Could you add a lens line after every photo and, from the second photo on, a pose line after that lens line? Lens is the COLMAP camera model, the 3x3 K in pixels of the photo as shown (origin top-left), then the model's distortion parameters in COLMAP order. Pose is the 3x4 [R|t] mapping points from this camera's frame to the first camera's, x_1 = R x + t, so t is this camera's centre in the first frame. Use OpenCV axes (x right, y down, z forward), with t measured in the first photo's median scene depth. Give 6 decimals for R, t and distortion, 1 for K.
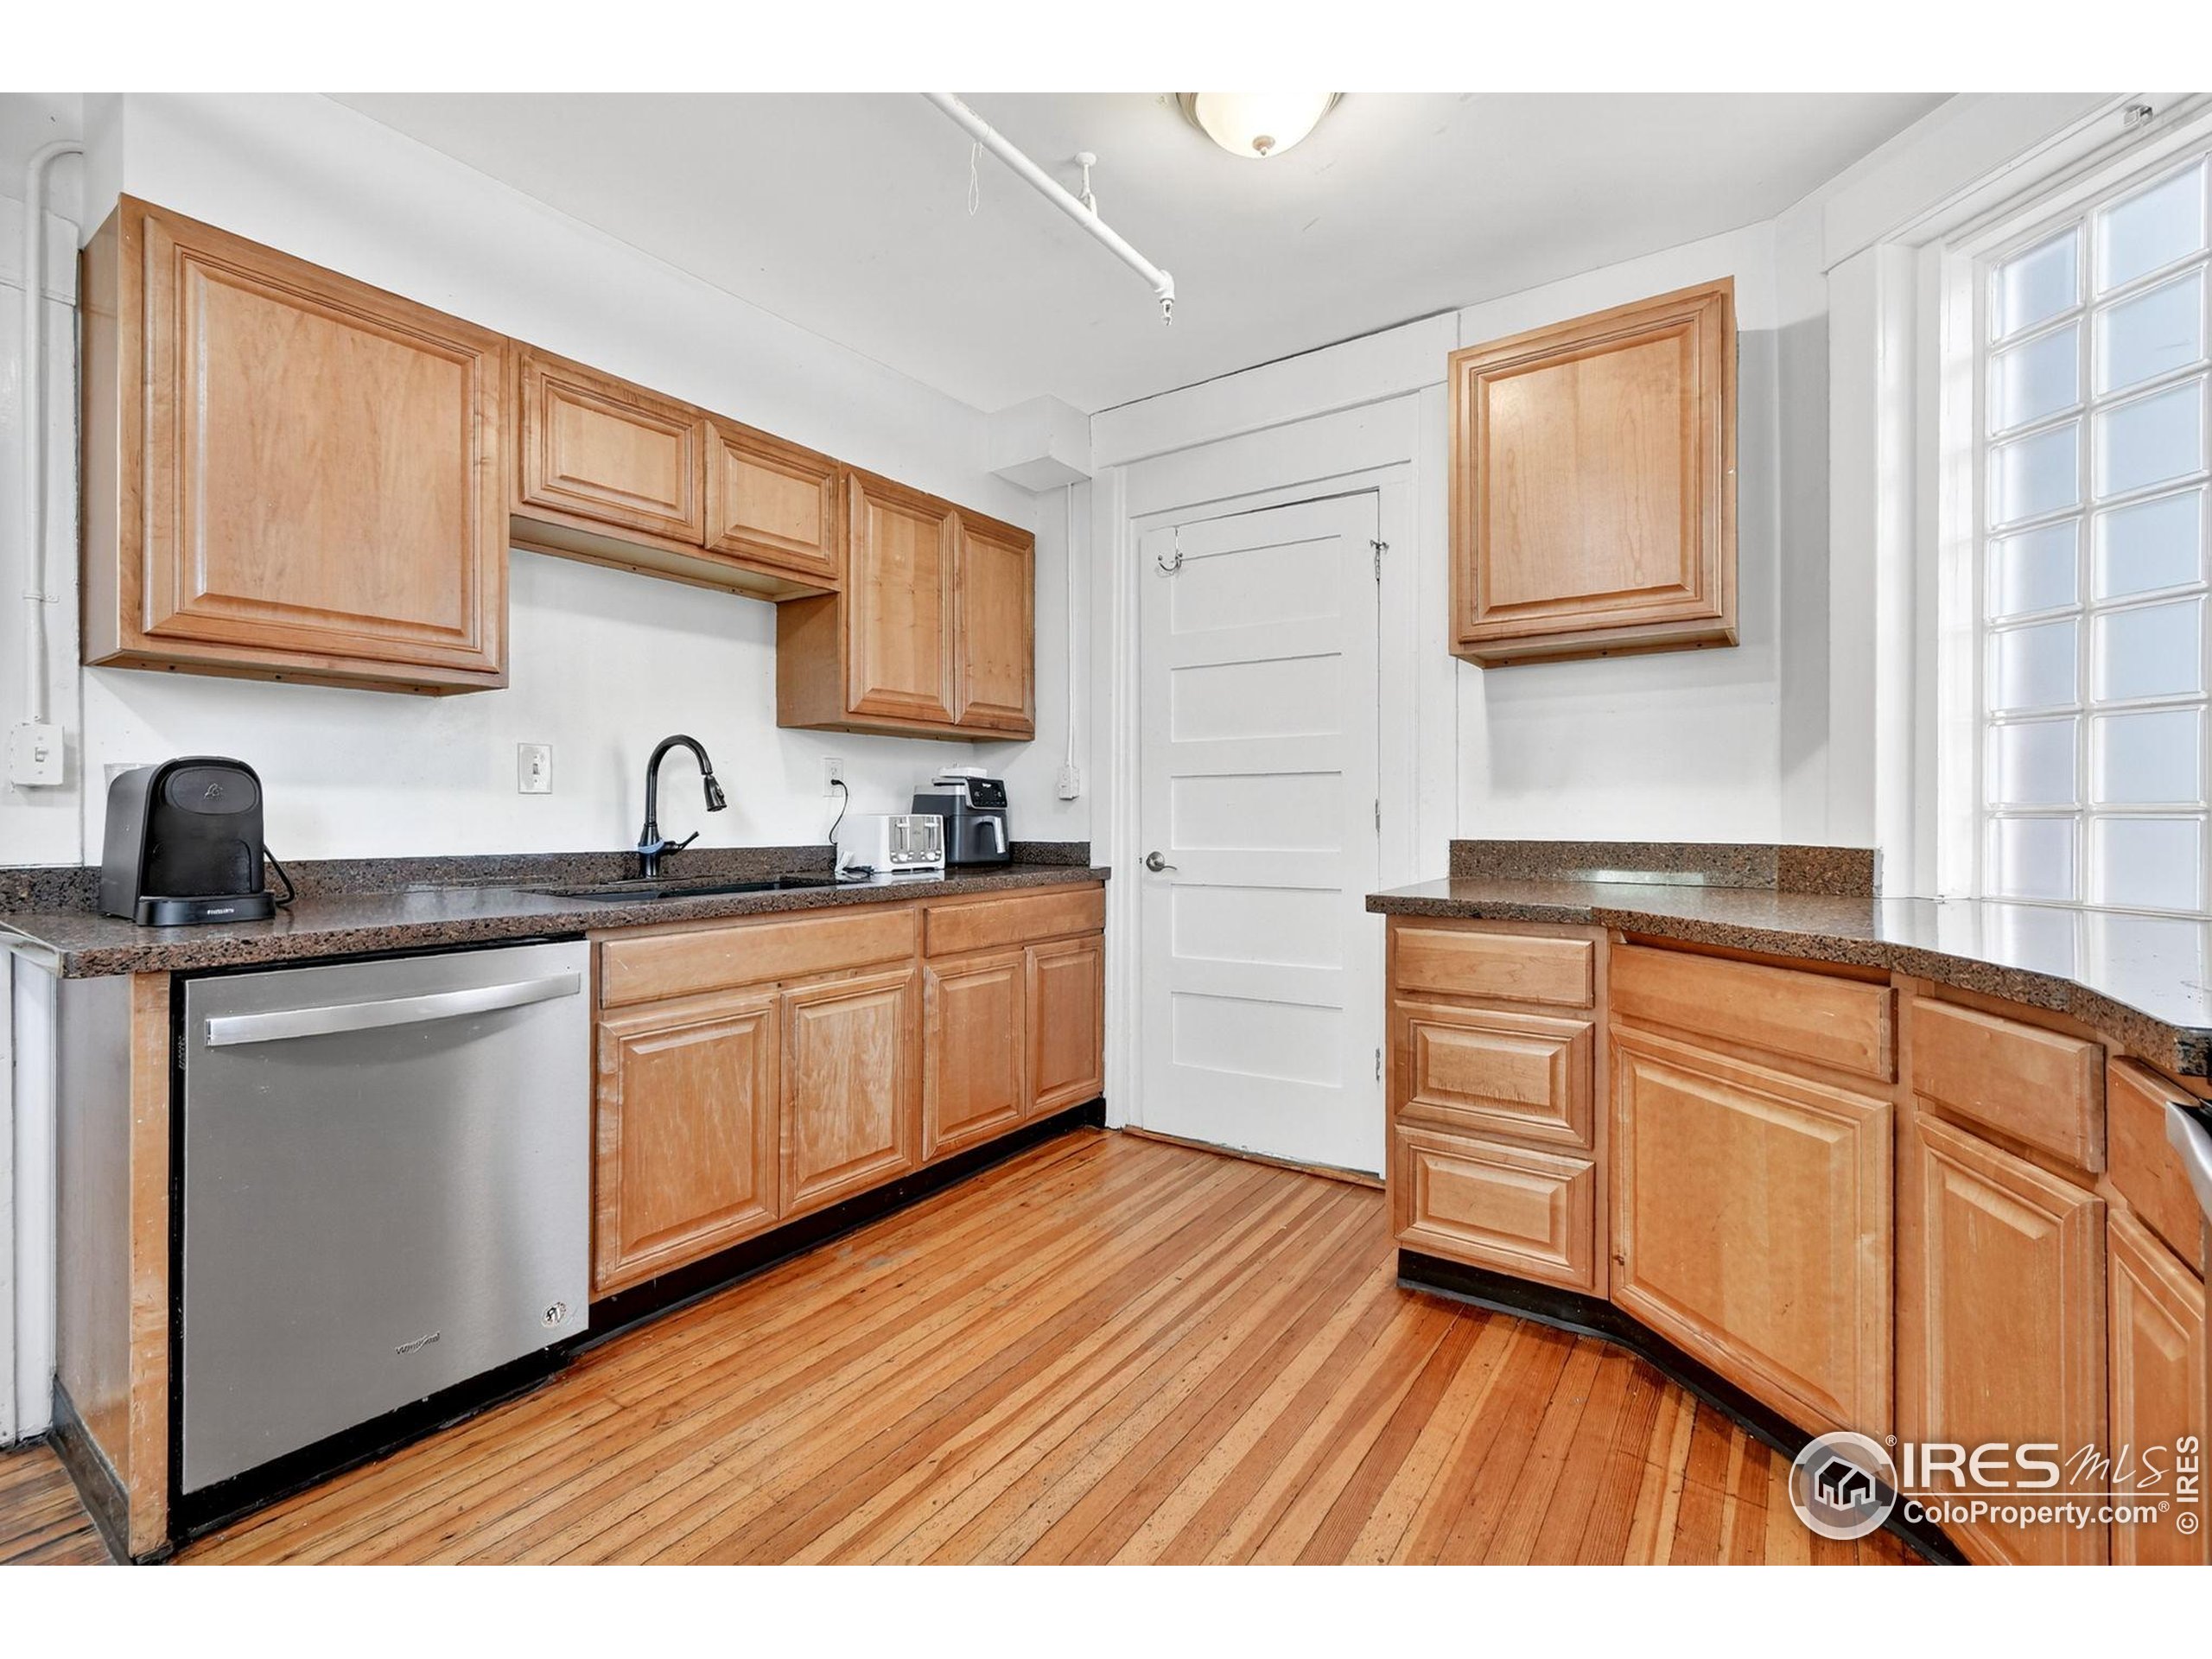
lens RADIAL K [[989.9, 0, 1108.1], [0, 989.9, 814.3], [0, 0, 1]] dist [0.003566, -0.000672]
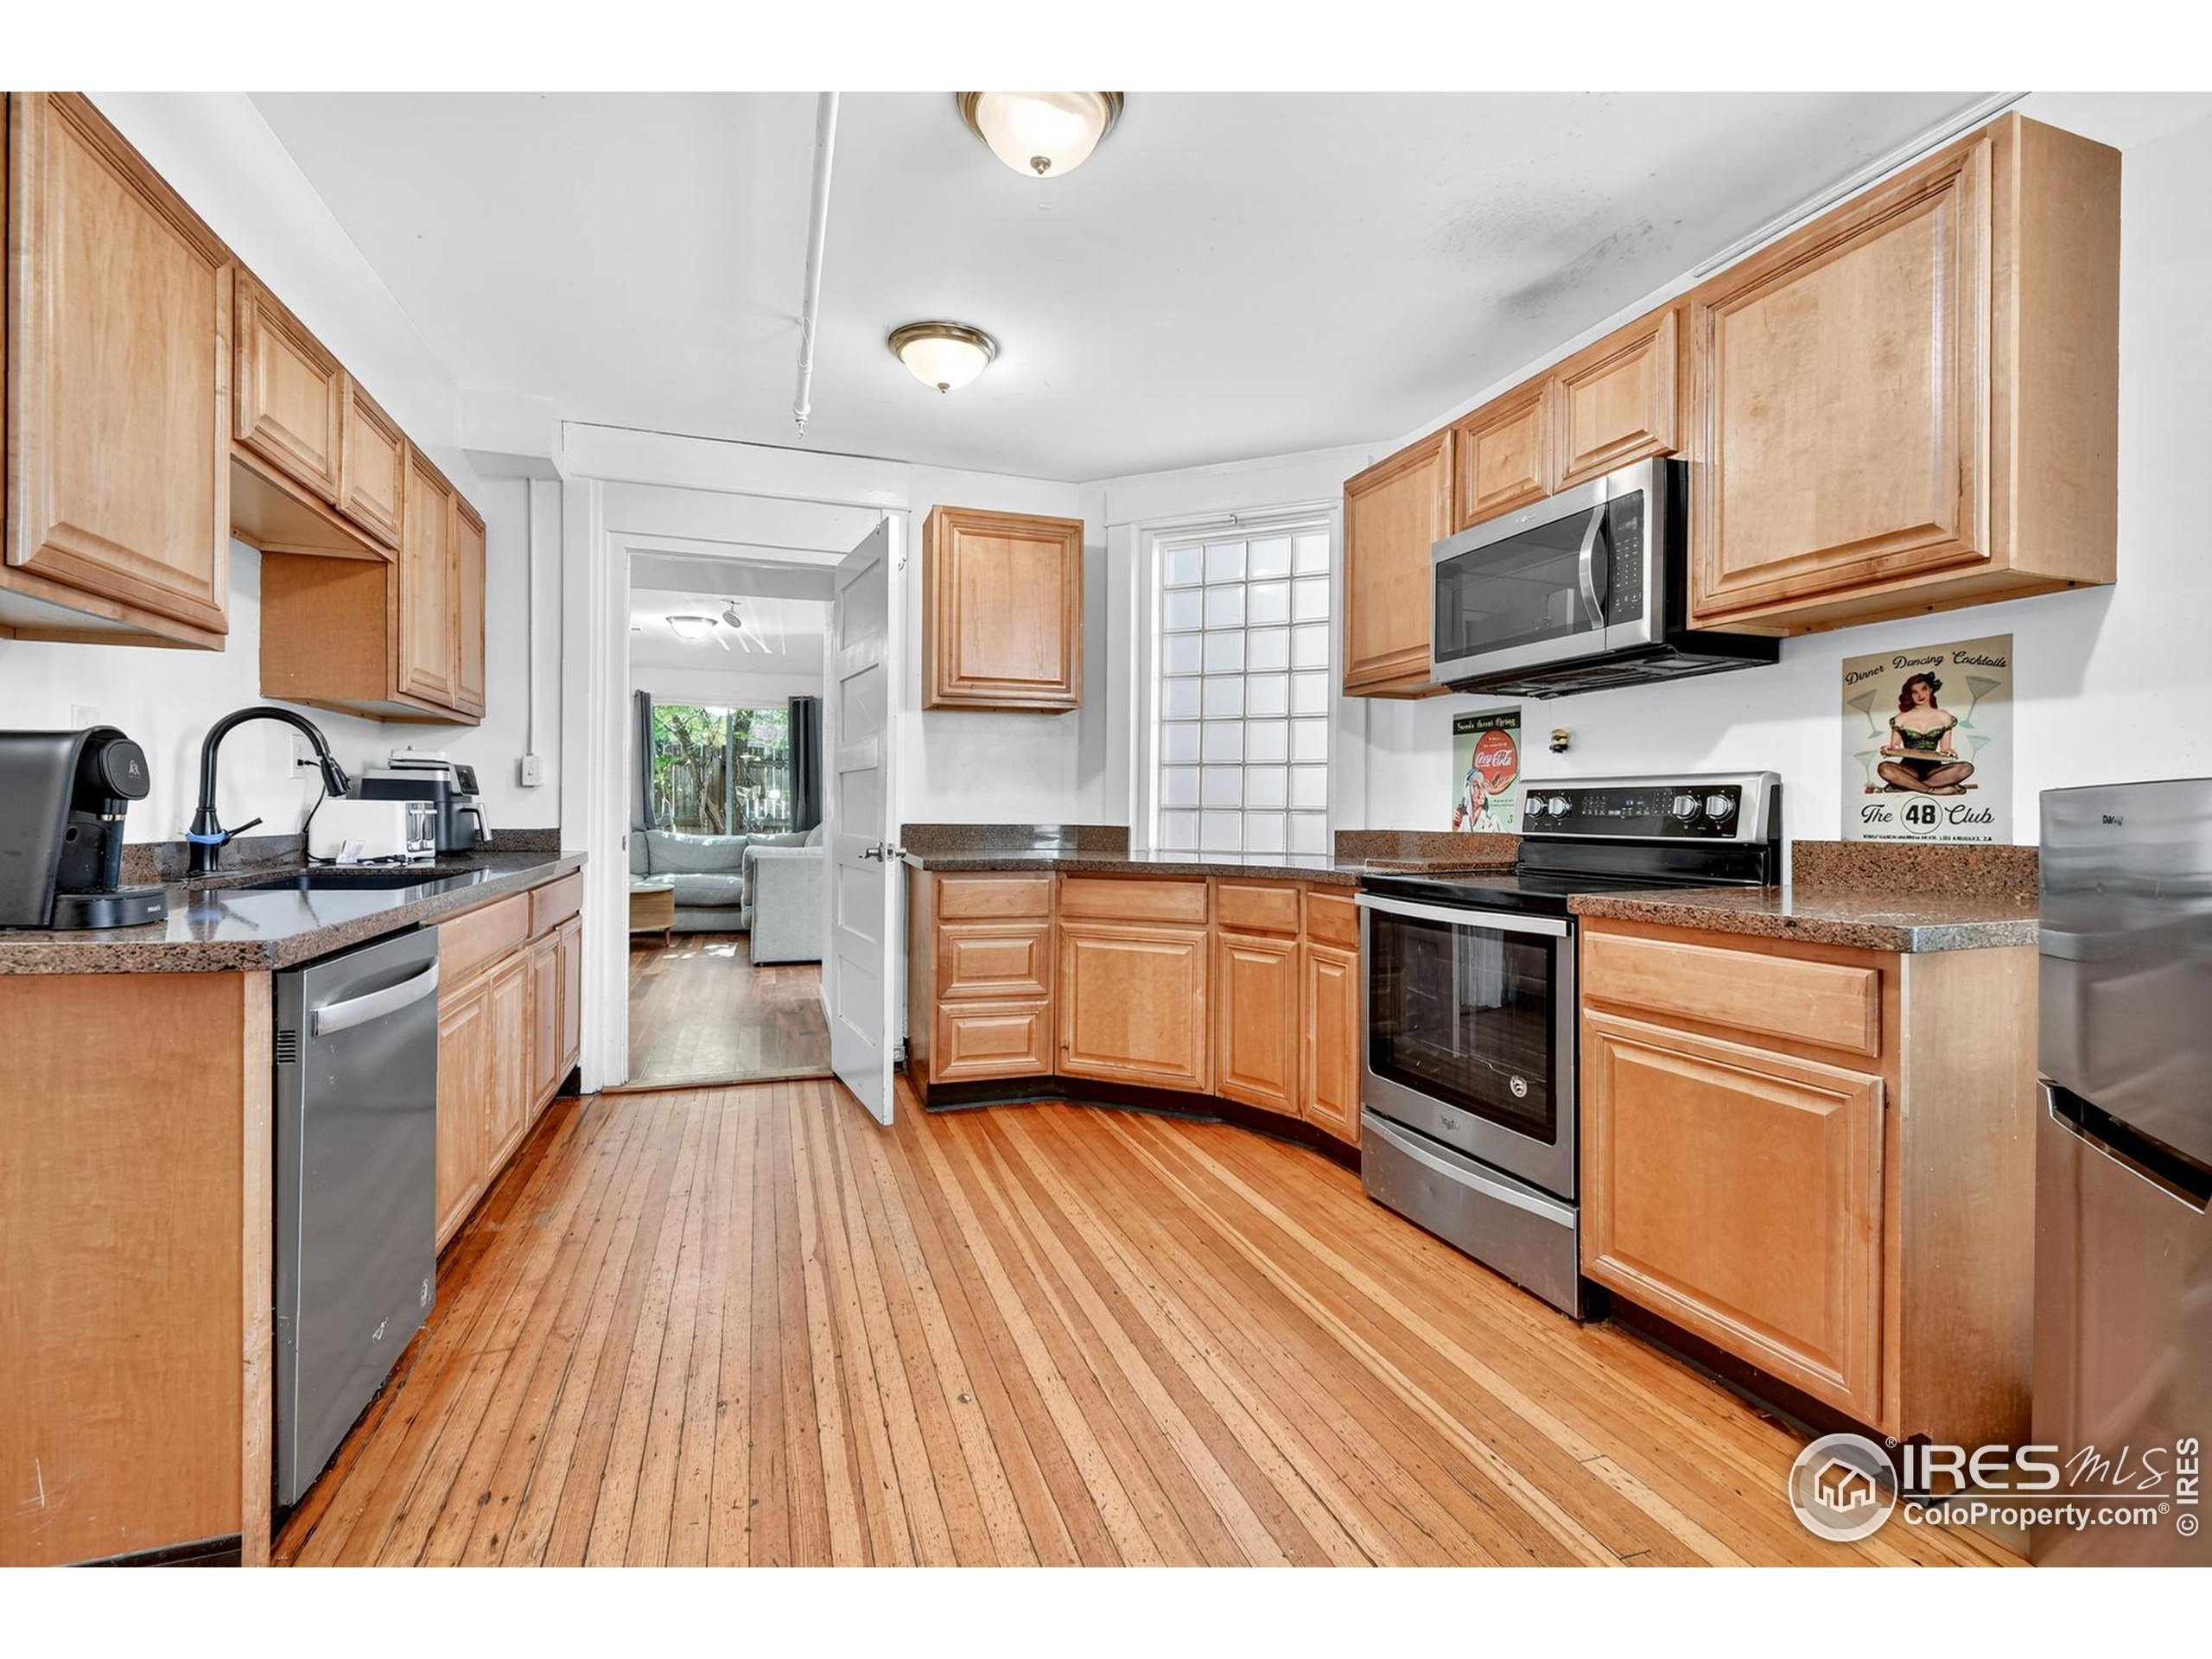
lens RADIAL K [[989.9, 0, 1090.9], [0, 989.9, 821.5], [0, 0, 1]] dist [0.003566, -0.000672]
pose [[0.594997, -0.001458, 0.803726, -0.893224], [-0.012694, 0.999857, 0.011211, 0.002360], [-0.803627, -0.016873, 0.594894, -0.130608]]
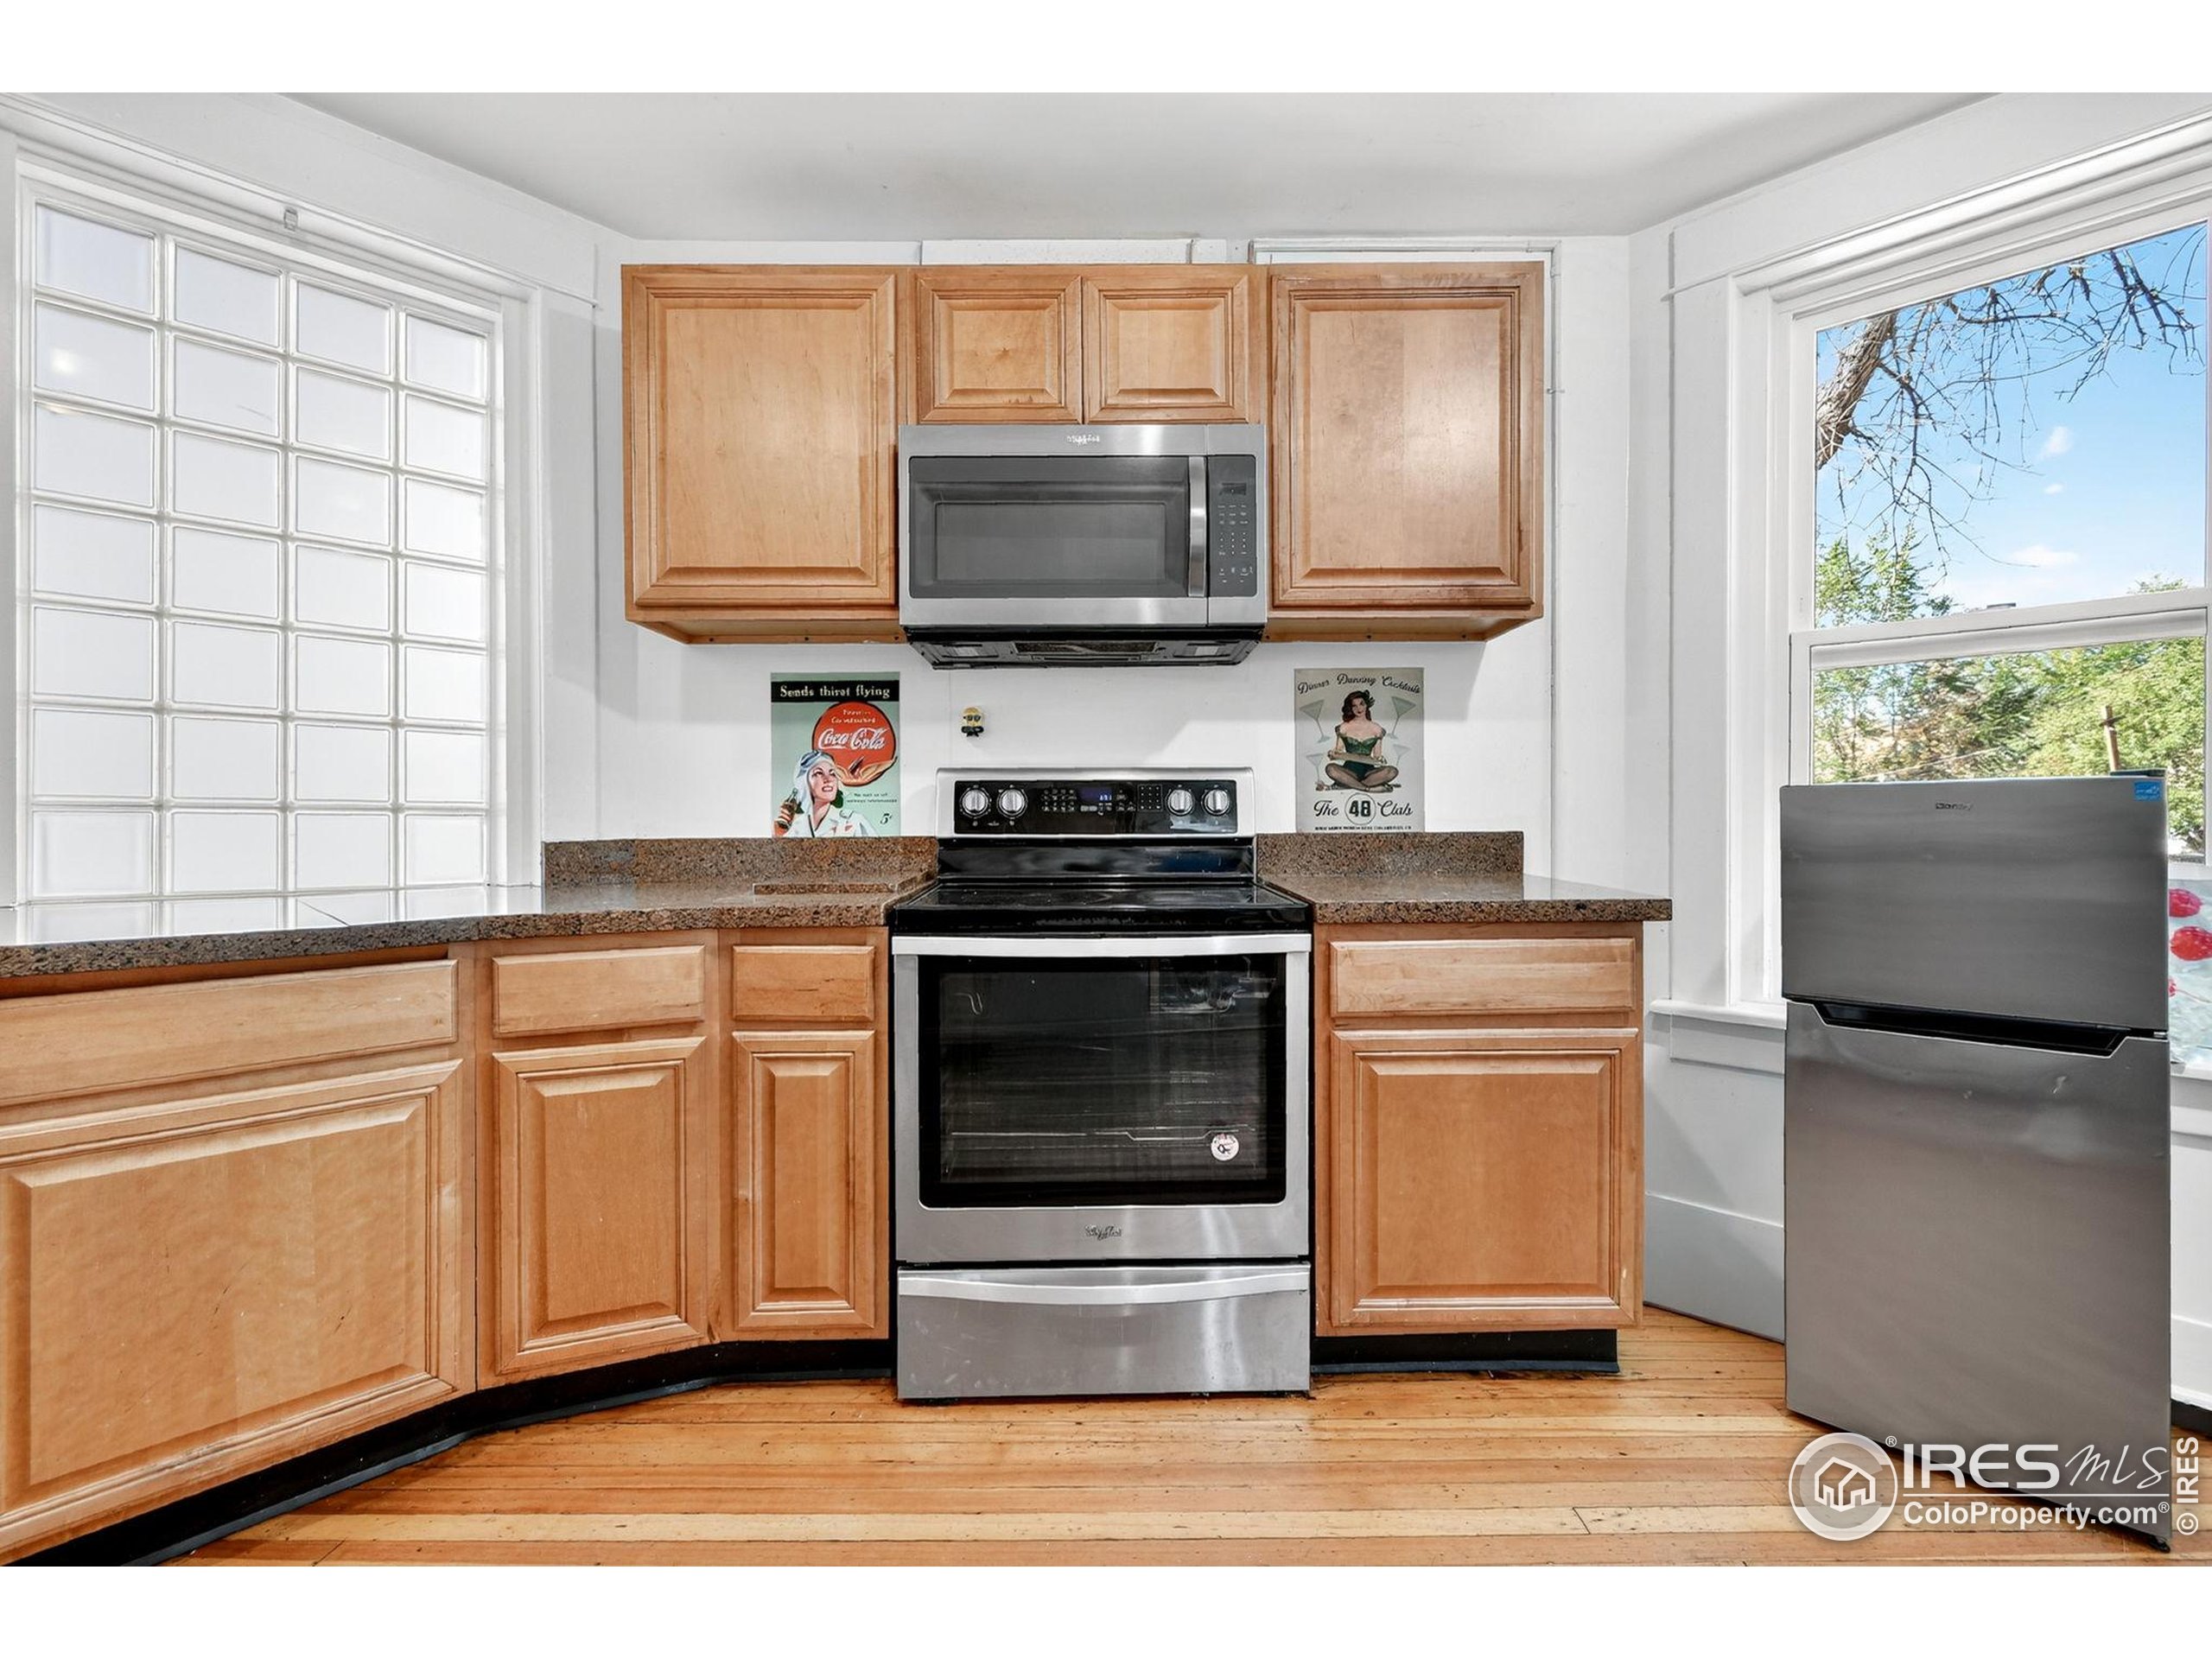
lens RADIAL K [[989.9, 0, 1105.6], [0, 989.9, 822.1], [0, 0, 1]] dist [0.003566, -0.000672]
pose [[-0.569402, 0.002828, 0.822054, -0.399806], [0.000427, 0.999995, -0.003144, 0.015578], [-0.822059, -0.001439, -0.569400, 0.717510]]
